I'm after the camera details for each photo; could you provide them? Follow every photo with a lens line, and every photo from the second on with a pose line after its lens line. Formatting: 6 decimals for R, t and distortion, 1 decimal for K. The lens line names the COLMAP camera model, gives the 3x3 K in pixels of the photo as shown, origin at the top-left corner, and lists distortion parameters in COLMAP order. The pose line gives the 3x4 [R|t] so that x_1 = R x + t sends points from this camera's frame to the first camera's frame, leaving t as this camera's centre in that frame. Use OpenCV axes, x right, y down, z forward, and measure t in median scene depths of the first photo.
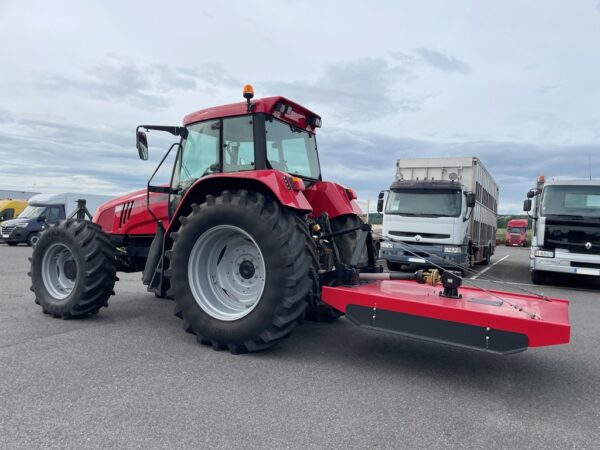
lens RADIAL K [[442.7, 0, 306.0], [0, 442.7, 224.8], [0, 0, 1]] dist [0.102999, -0.141464]
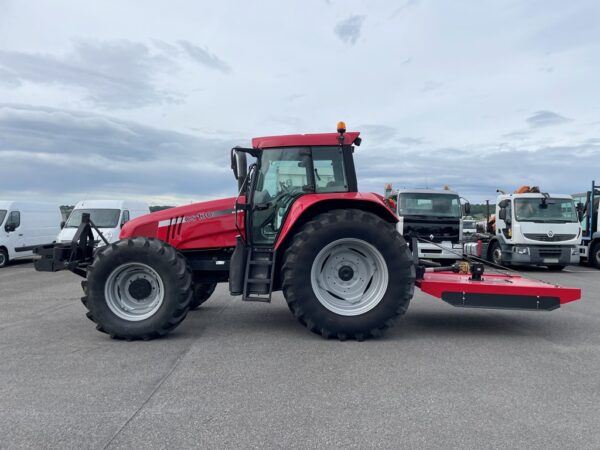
lens RADIAL K [[442.7, 0, 306.0], [0, 442.7, 224.8], [0, 0, 1]] dist [0.102999, -0.141464]
pose [[0.873496, -0.029964, 0.485908, -0.806329], [0.023488, 0.999536, 0.019414, -0.058558], [-0.486264, -0.005545, 0.873794, -0.014680]]
